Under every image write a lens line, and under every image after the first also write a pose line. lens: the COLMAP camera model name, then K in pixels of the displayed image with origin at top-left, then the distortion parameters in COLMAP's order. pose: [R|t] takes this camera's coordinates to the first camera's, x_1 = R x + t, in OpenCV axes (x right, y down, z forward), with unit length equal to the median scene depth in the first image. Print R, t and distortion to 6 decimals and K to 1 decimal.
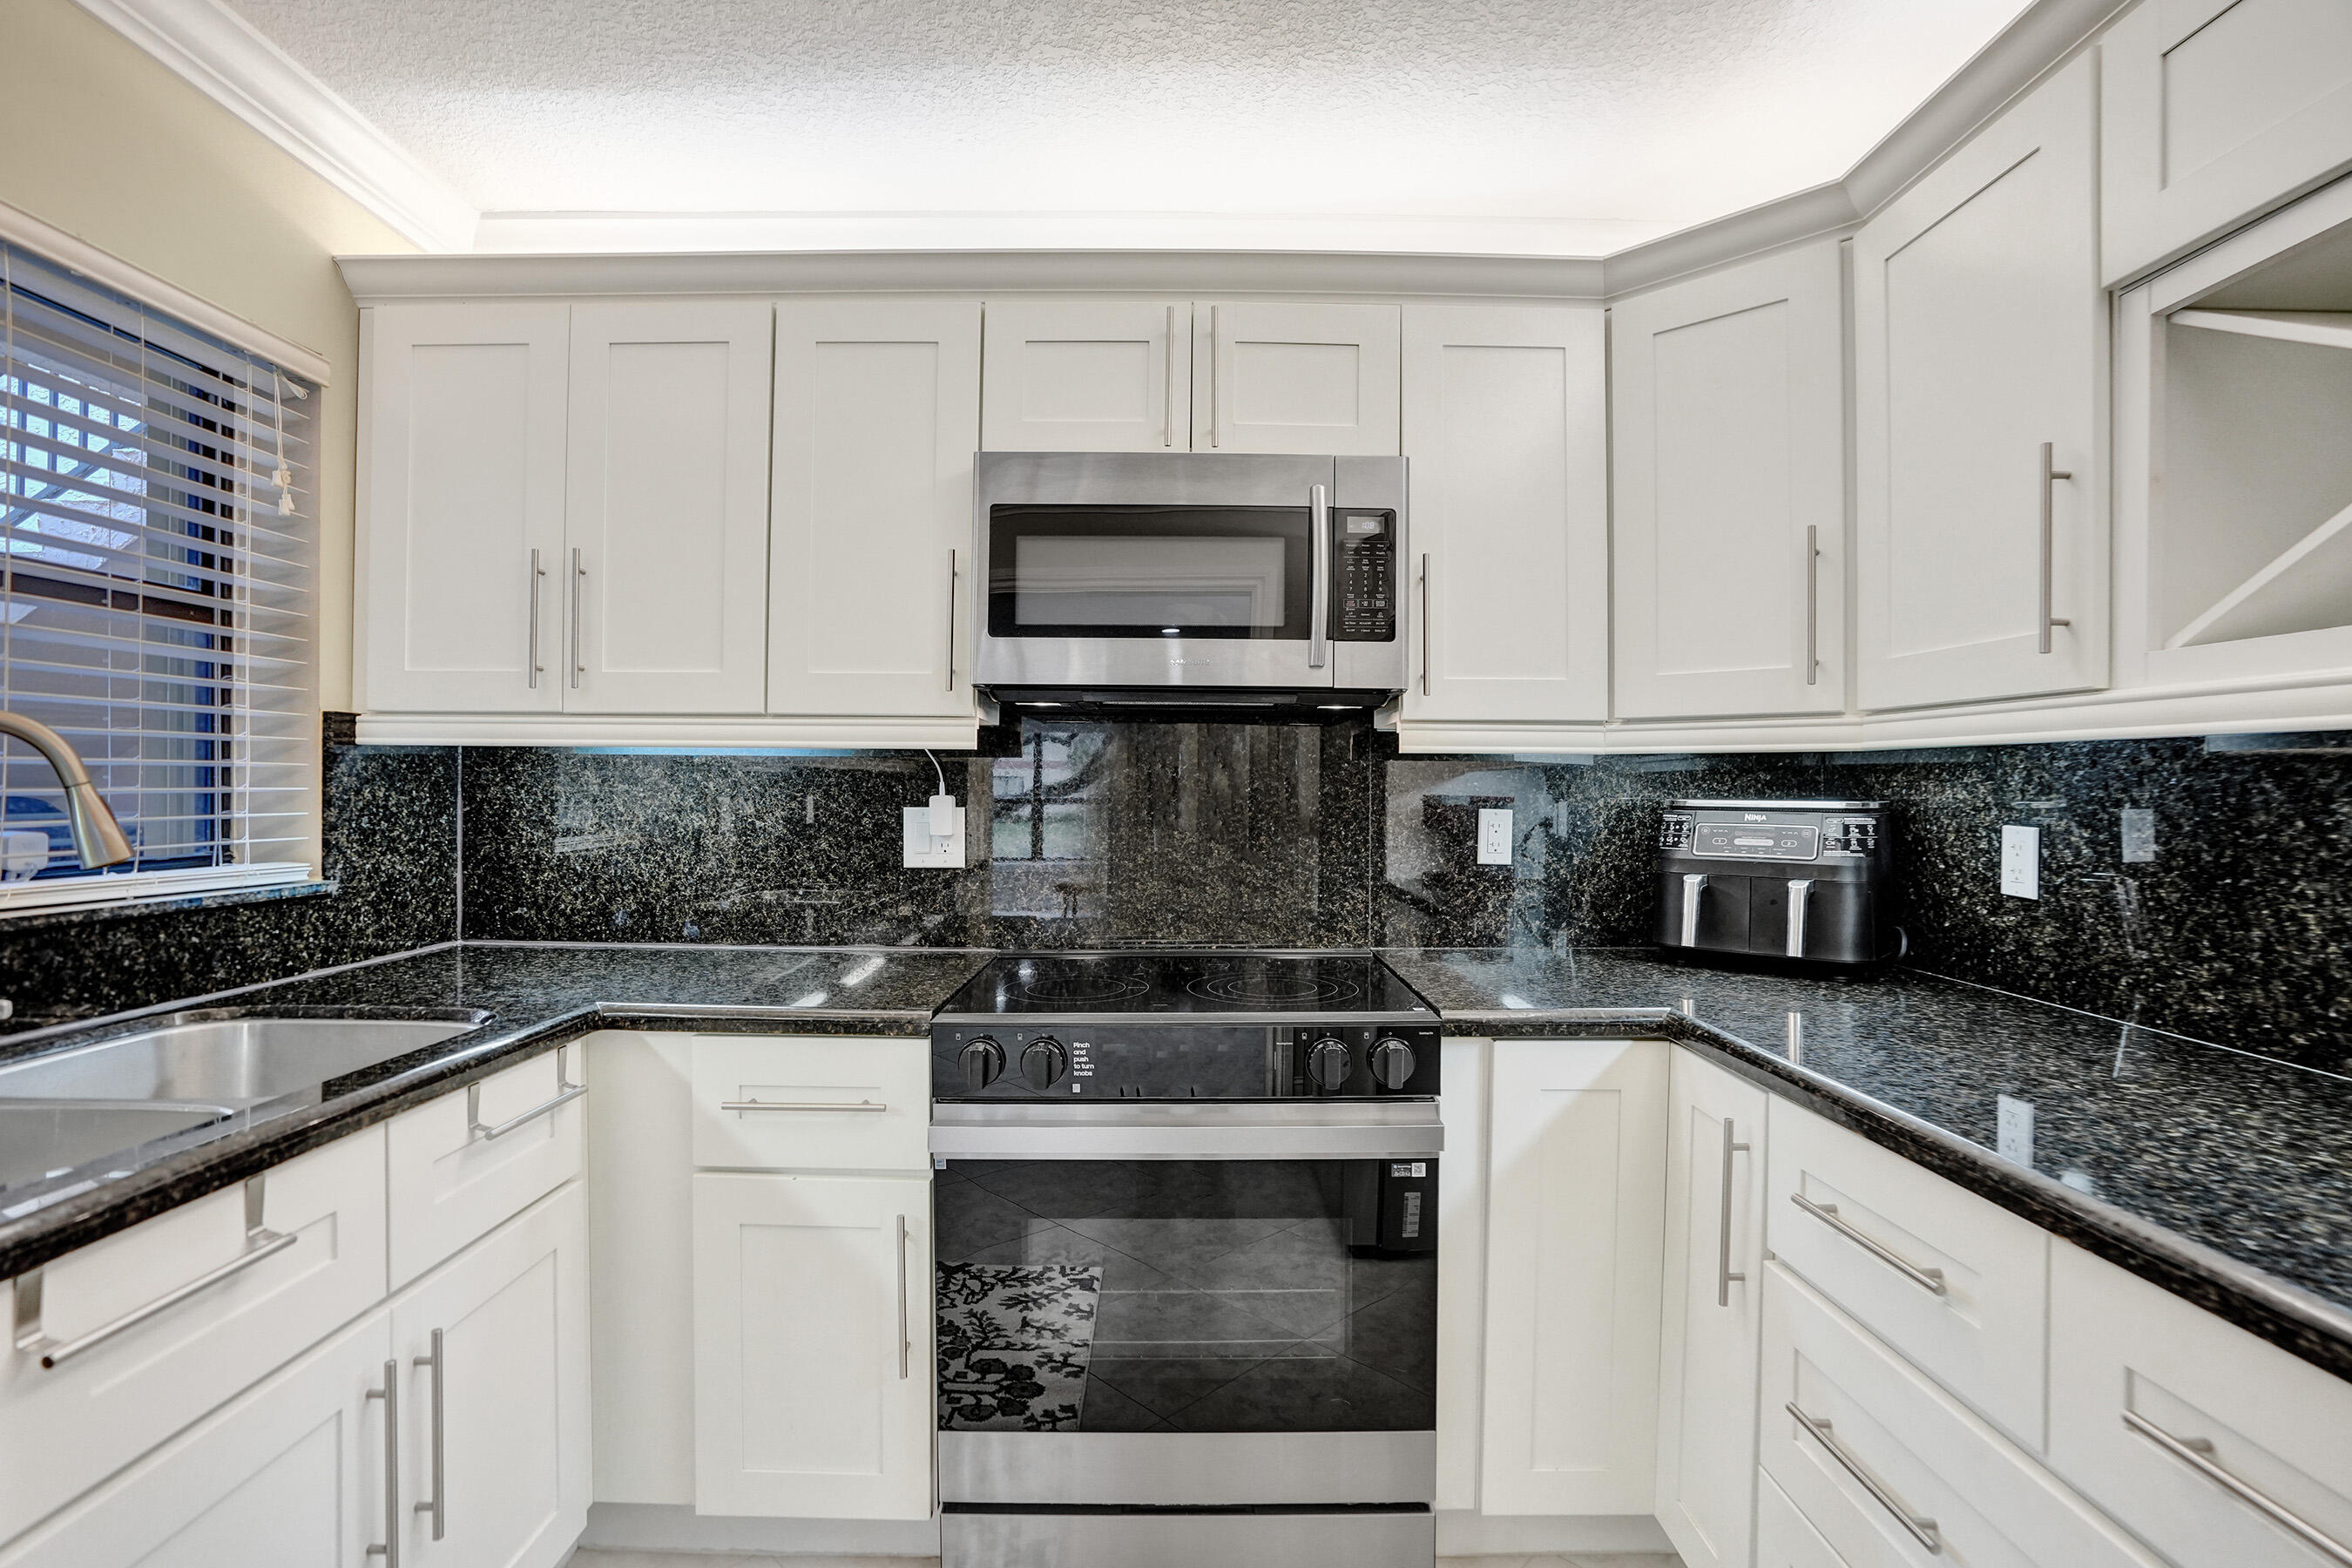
lens RADIAL K [[1103.8, 0, 1180.0], [0, 1103.8, 791.5], [0, 0, 1]] dist [-0.066859, 0.027113]
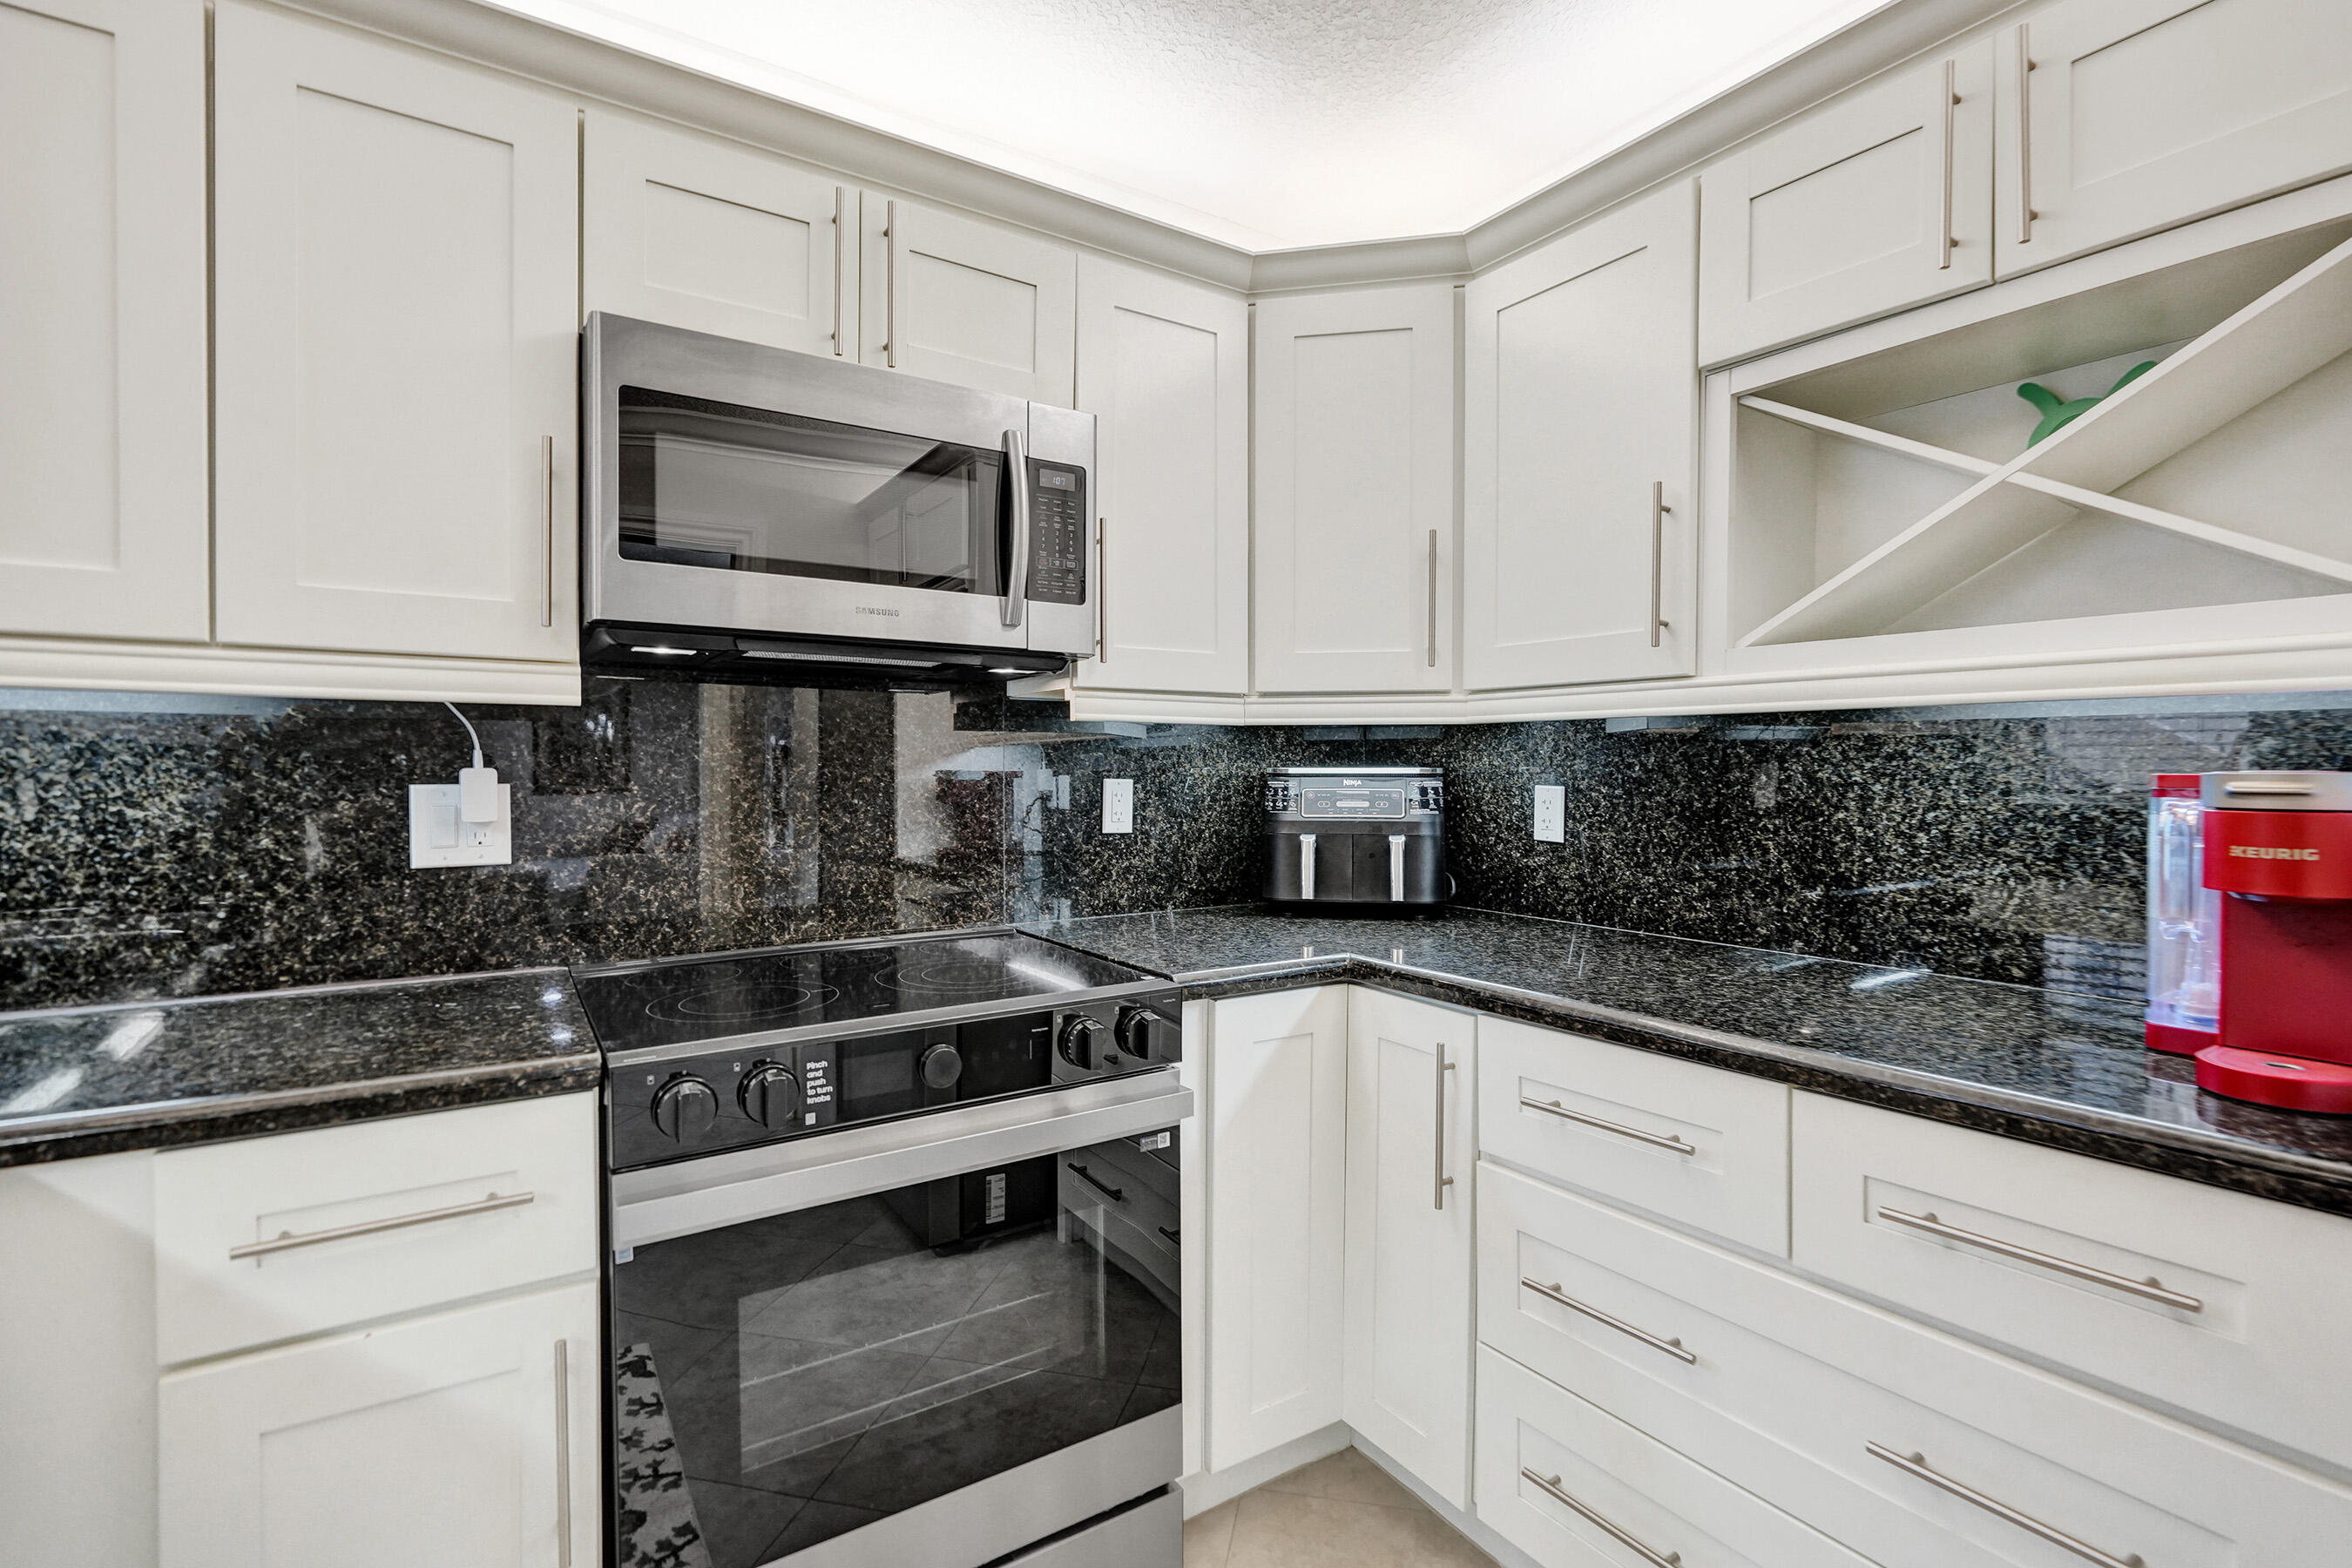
lens RADIAL K [[1083.8, 0, 1177.1], [0, 1083.8, 789.3], [0, 0, 1]] dist [-0.002002, 0.000246]
pose [[0.836231, -0.015838, 0.548148, -0.264393], [0.007383, 0.999817, 0.017626, 0.009980], [-0.548327, -0.010693, 0.836195, 0.152770]]
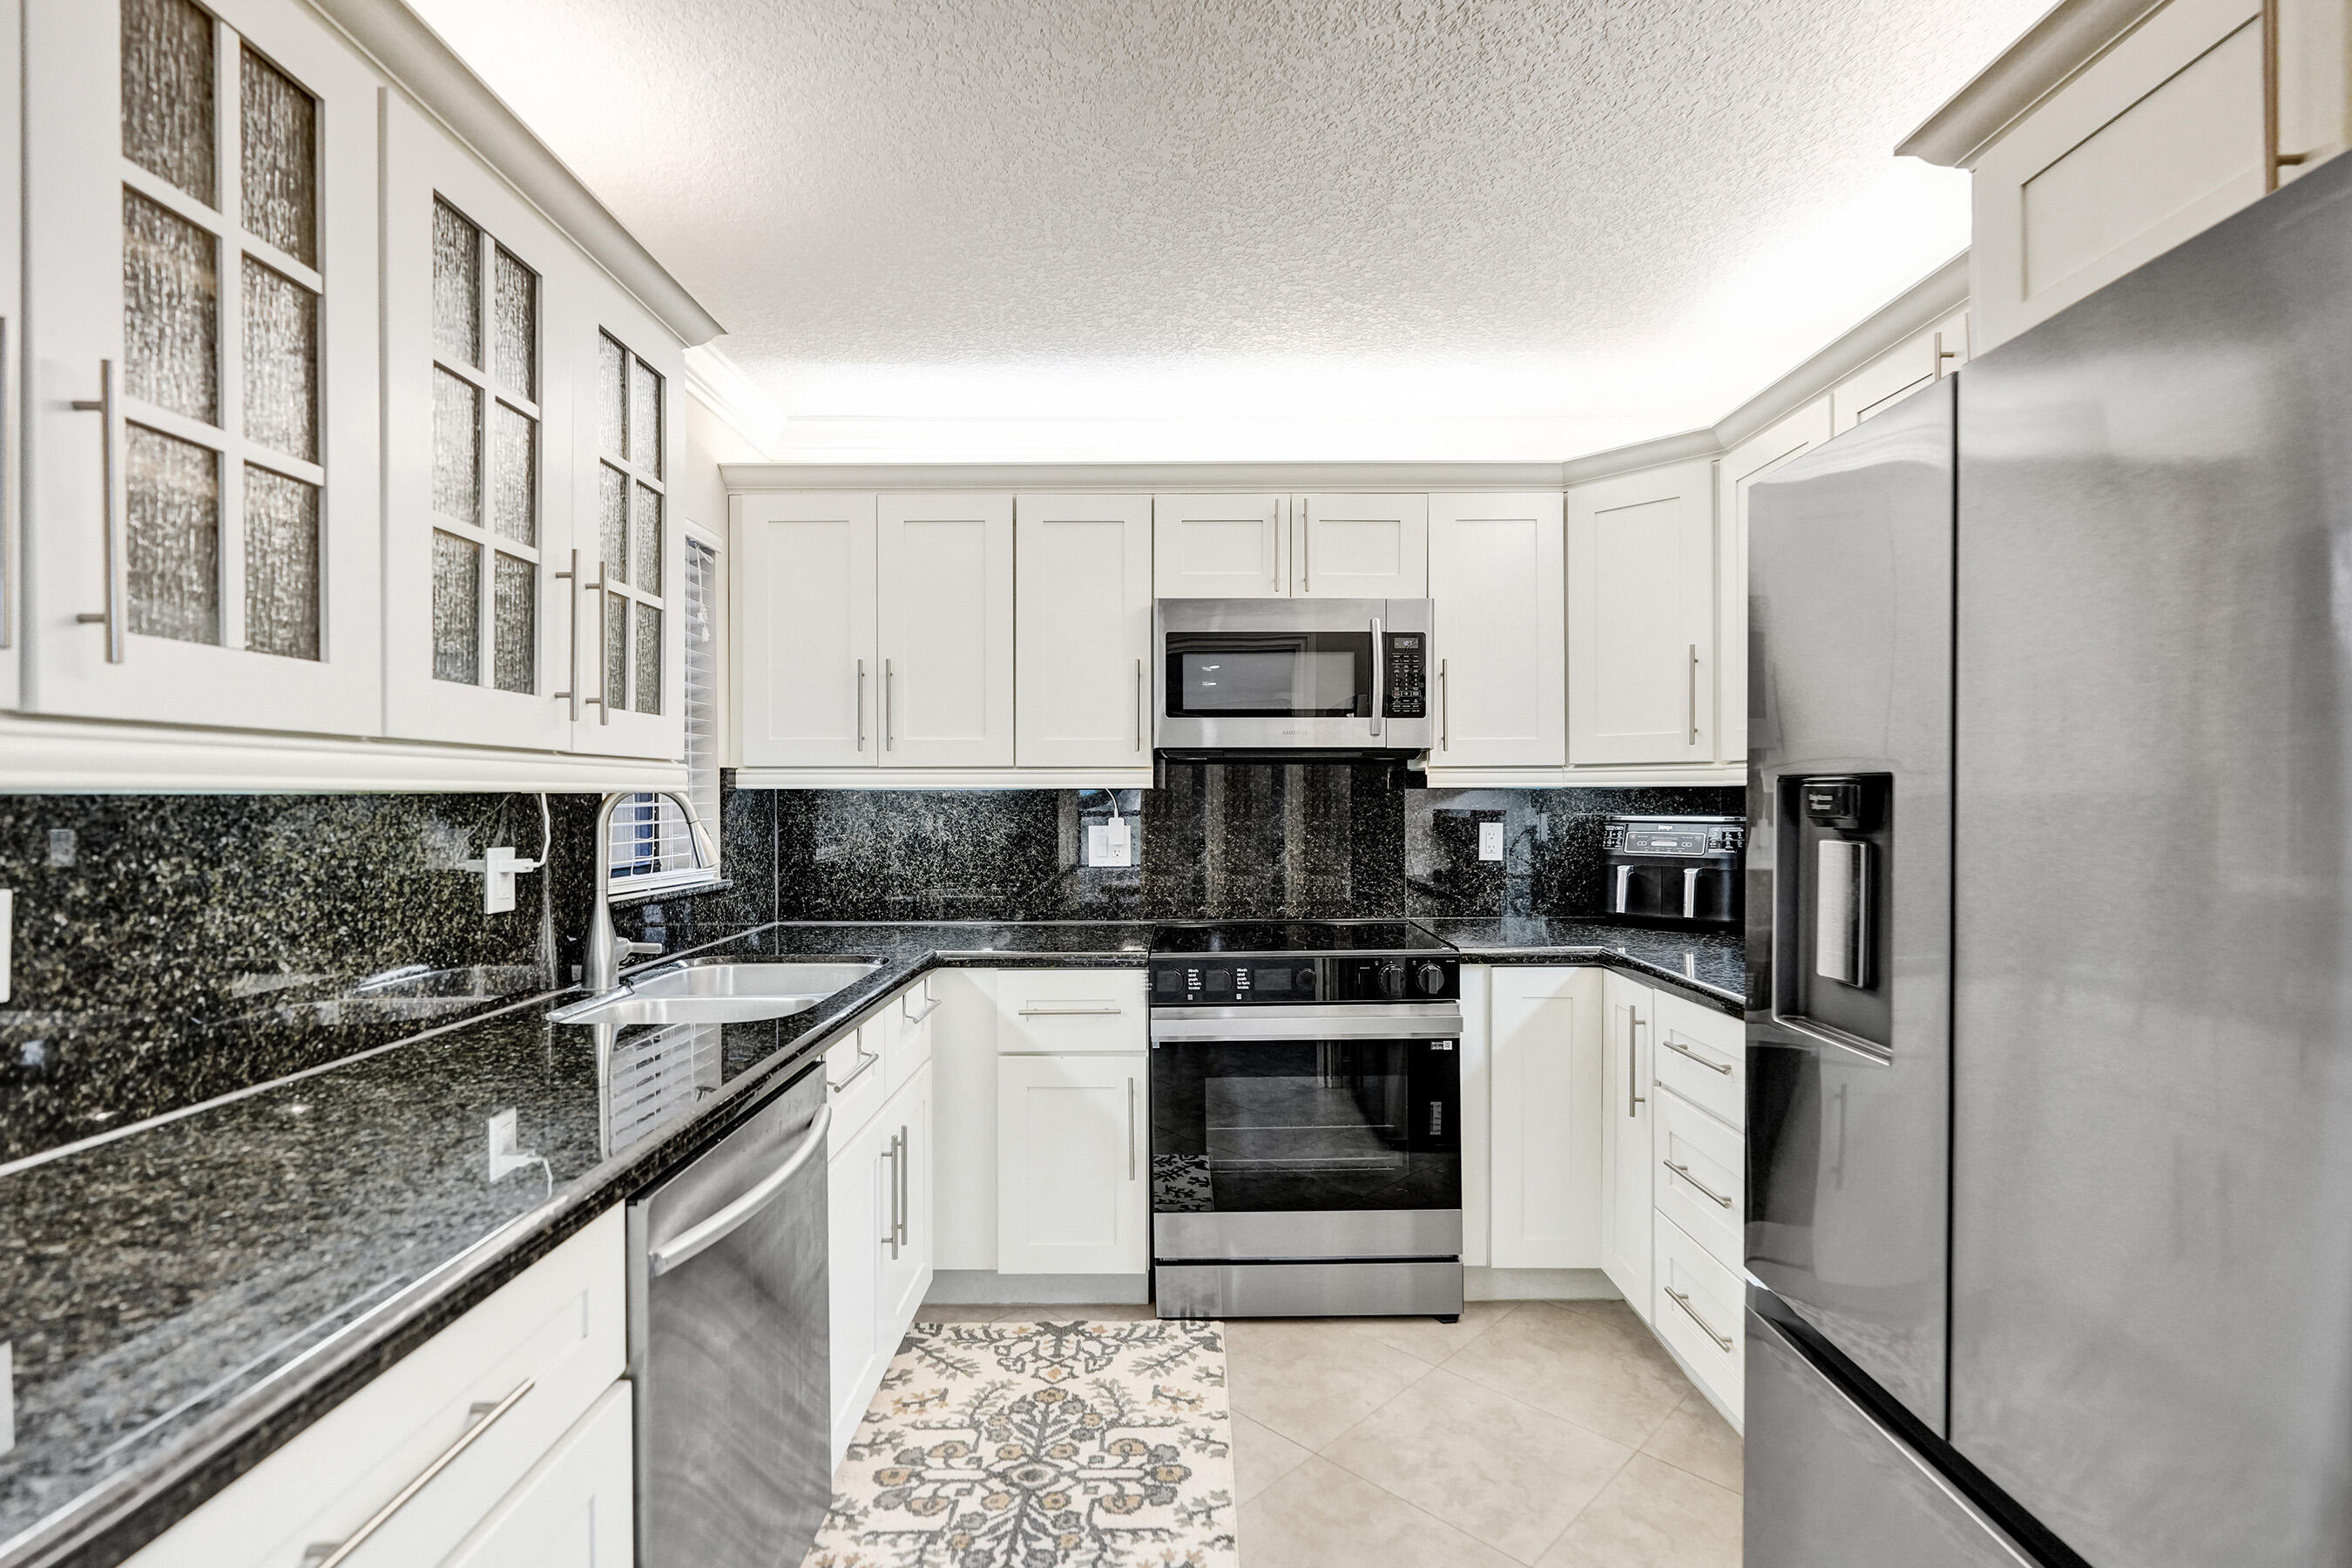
lens RADIAL K [[1087.2, 0, 1173.4], [0, 1087.2, 803.1], [0, 0, 1]] dist [0.001632, -0.000019]
pose [[0.999936, -0.010673, -0.003755, -0.158803], [0.010684, 0.999939, 0.002928, -0.023096], [0.003723, -0.002968, 0.999989, -0.548841]]
